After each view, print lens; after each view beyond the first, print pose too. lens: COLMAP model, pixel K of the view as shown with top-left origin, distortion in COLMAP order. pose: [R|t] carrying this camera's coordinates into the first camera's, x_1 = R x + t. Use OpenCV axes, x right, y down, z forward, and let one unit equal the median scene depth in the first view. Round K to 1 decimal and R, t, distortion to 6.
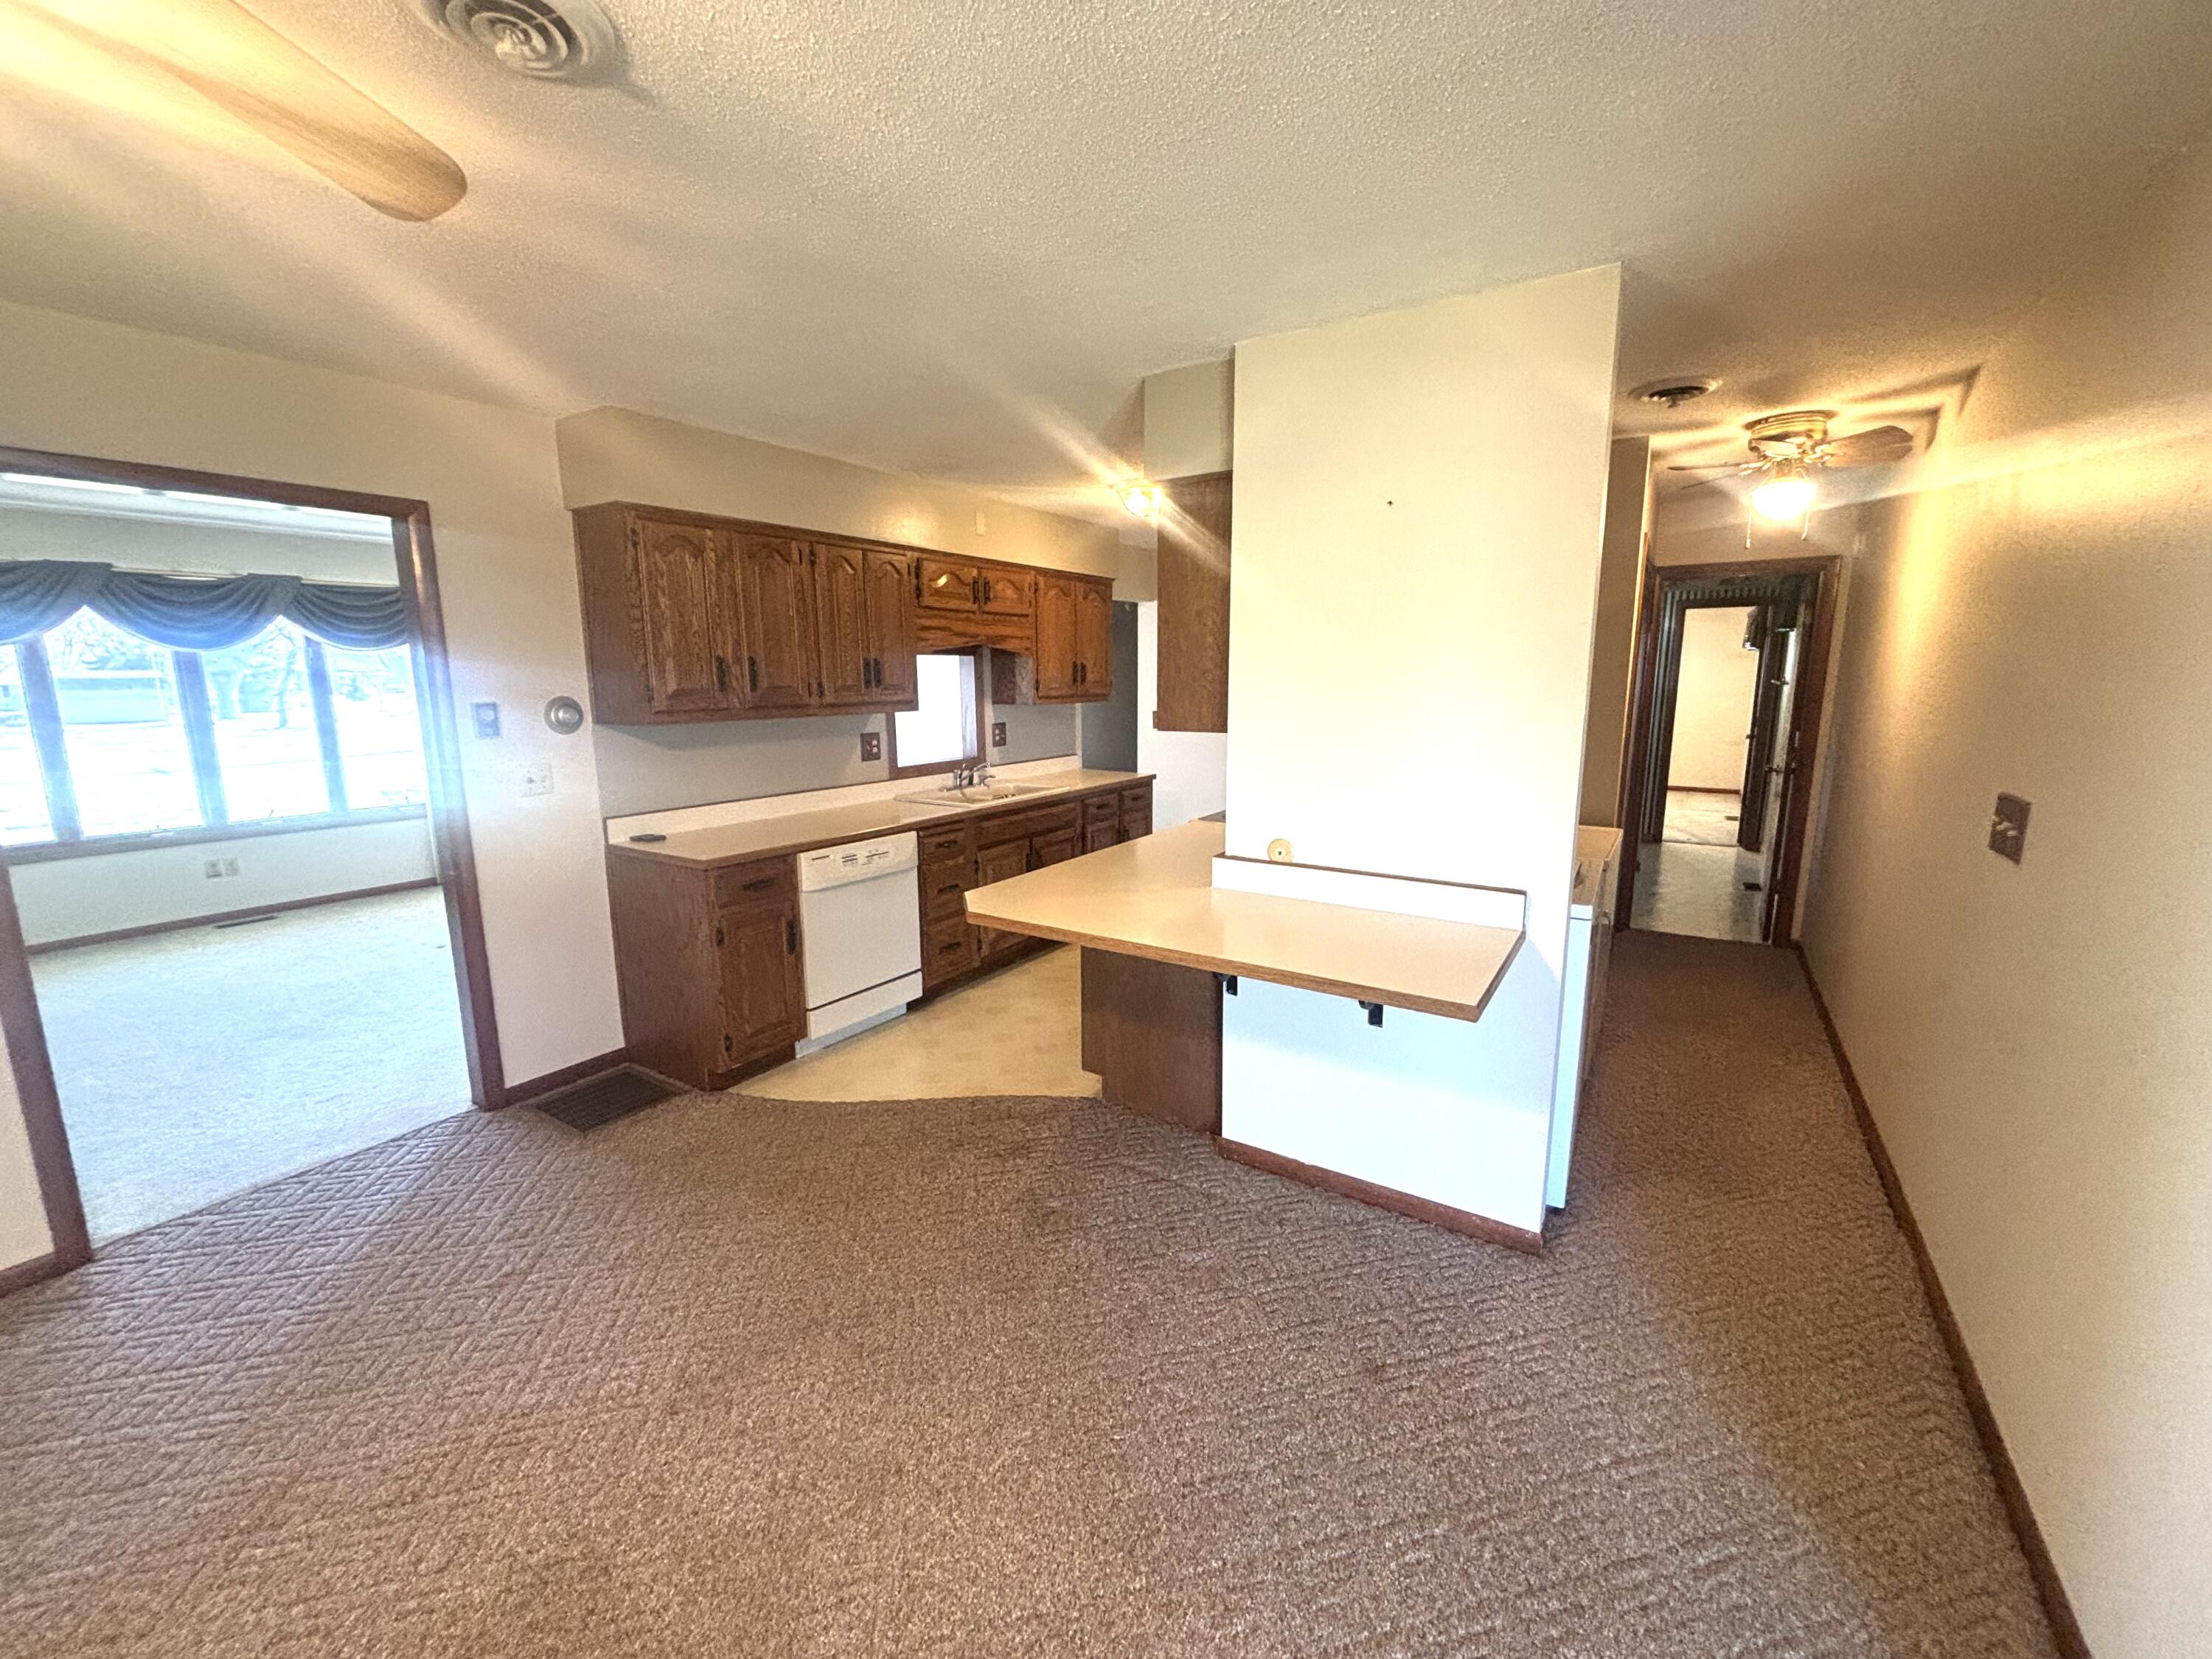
lens RADIAL K [[896.9, 0, 1101.1], [0, 896.9, 826.2], [0, 0, 1]] dist [-0.000178, 0.000372]
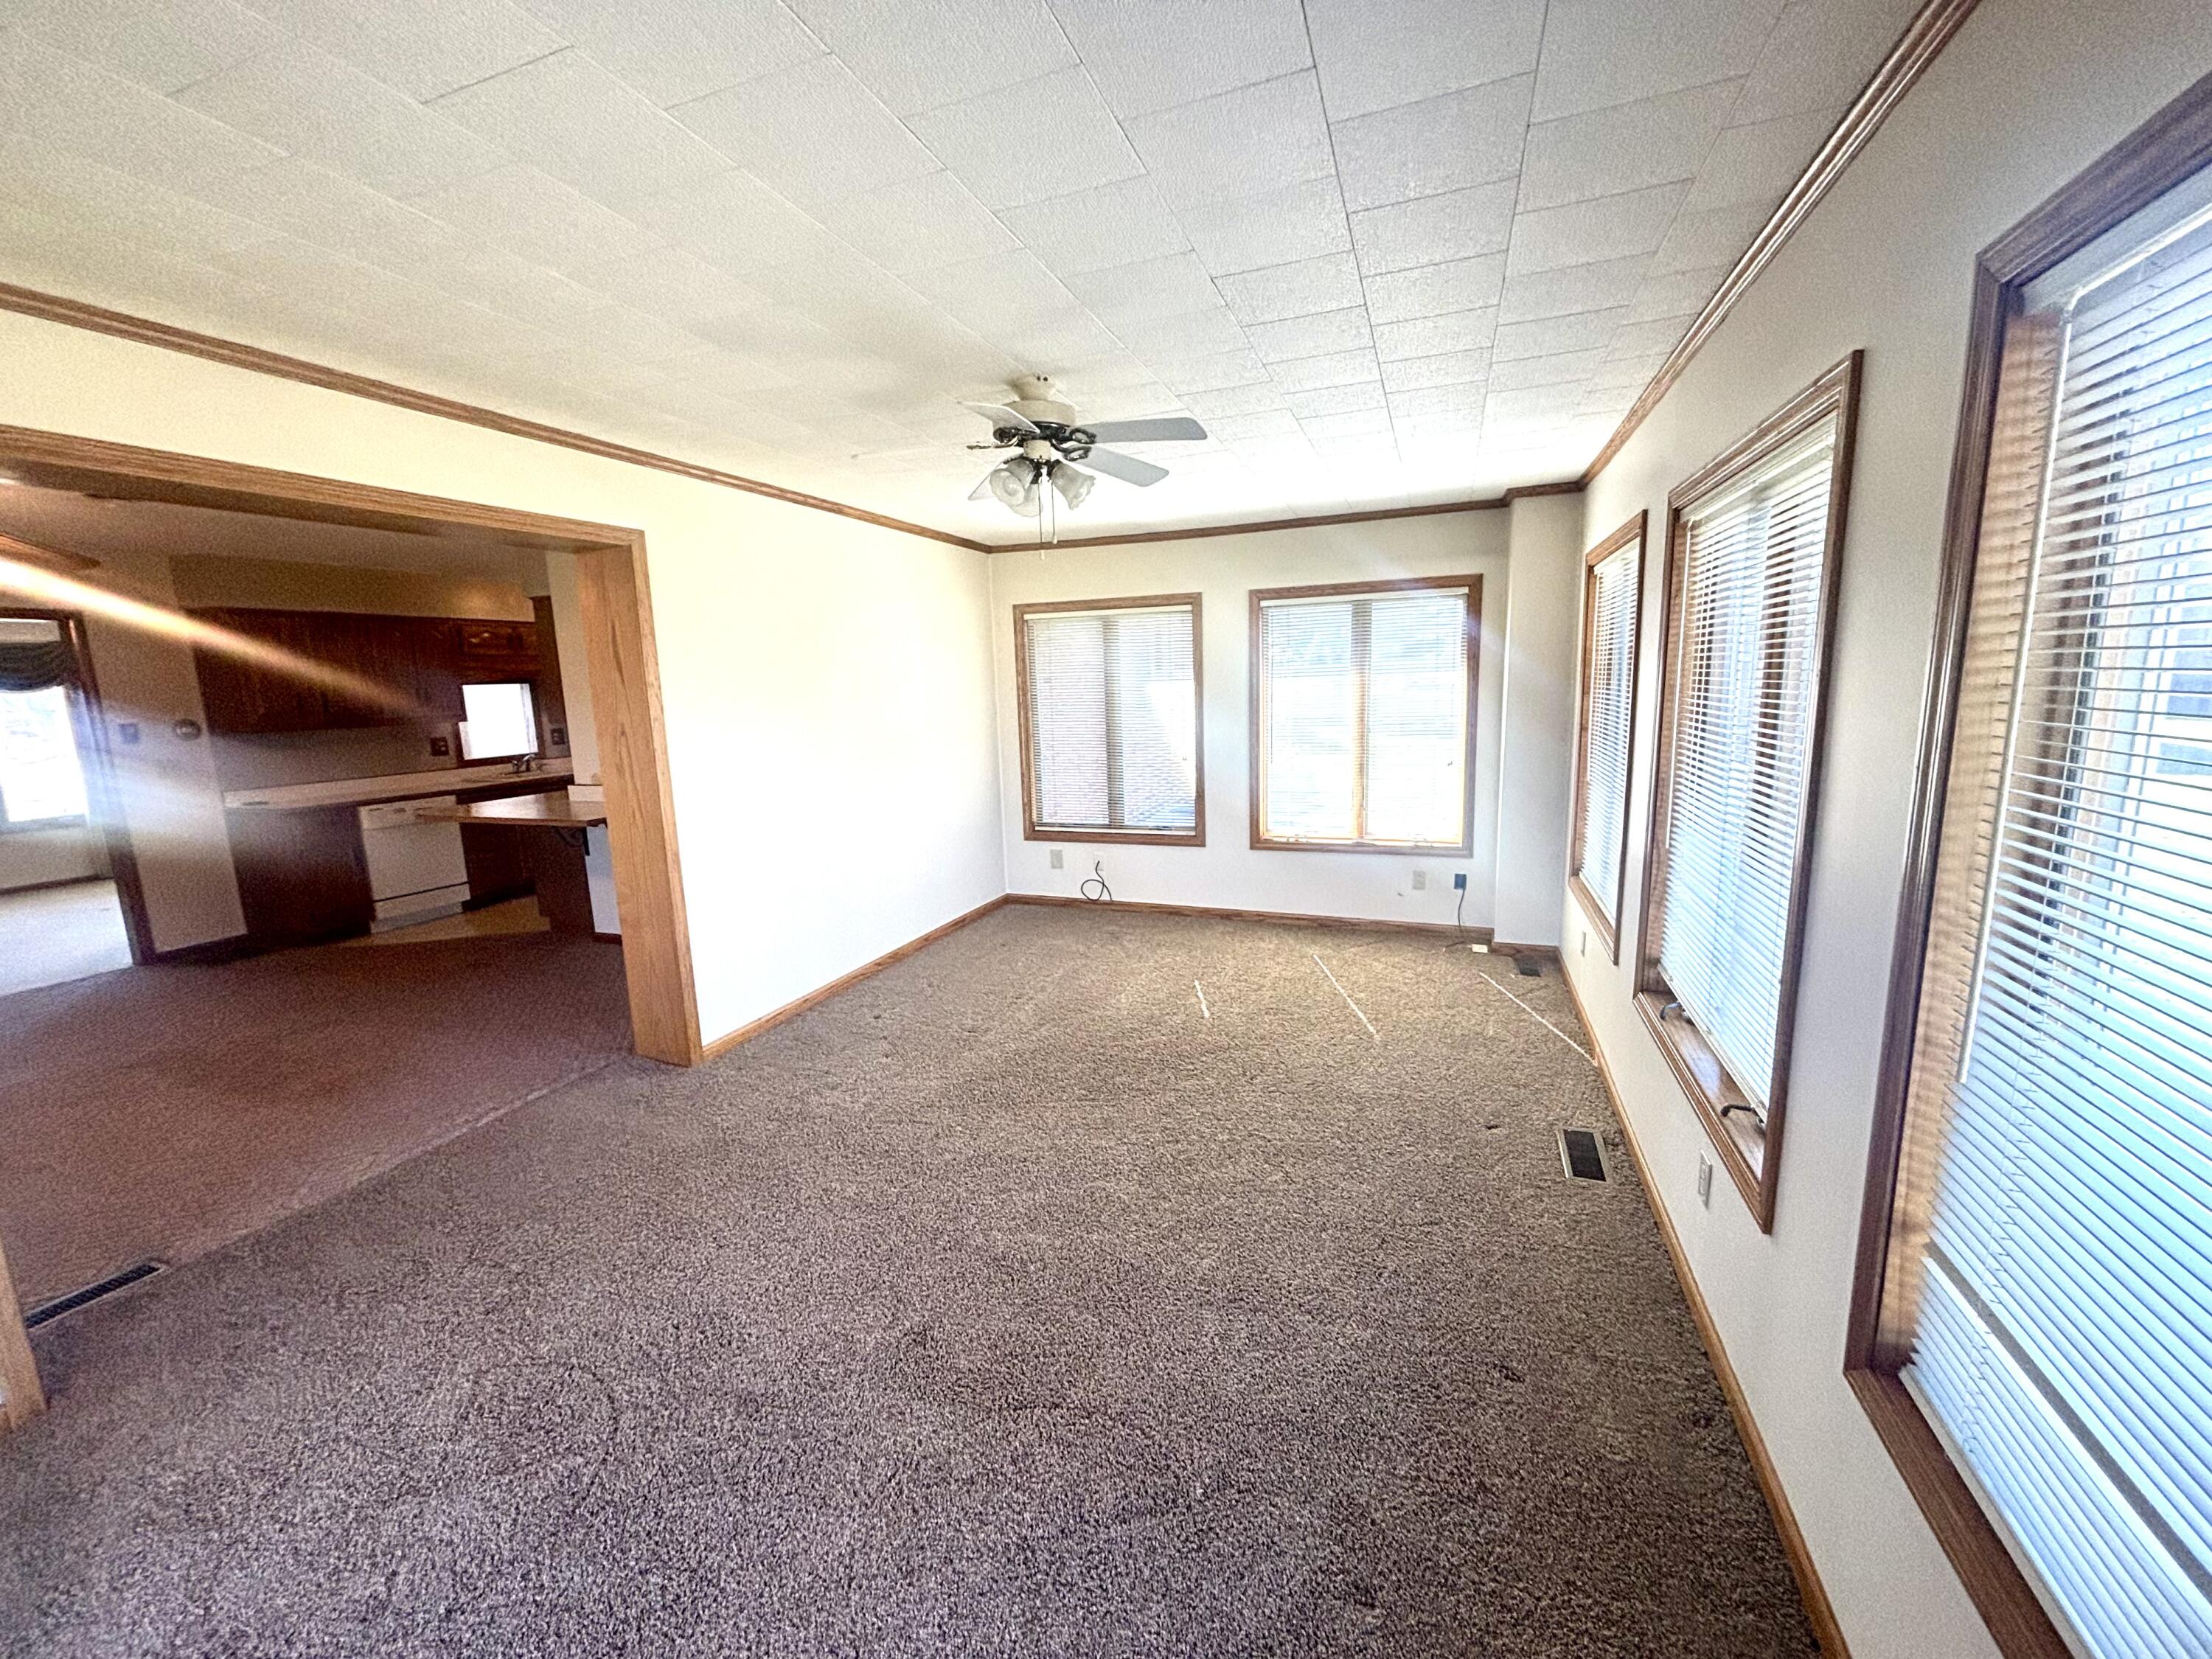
lens RADIAL K [[896.9, 0, 1104.9], [0, 896.9, 834.3], [0, 0, 1]] dist [-0.000178, 0.000372]
pose [[0.976334, -0.058230, 0.208282, 0.550245], [0.059082, 0.998251, 0.002135, 0.130890], [-0.208042, 0.010221, 0.978067, -0.761726]]
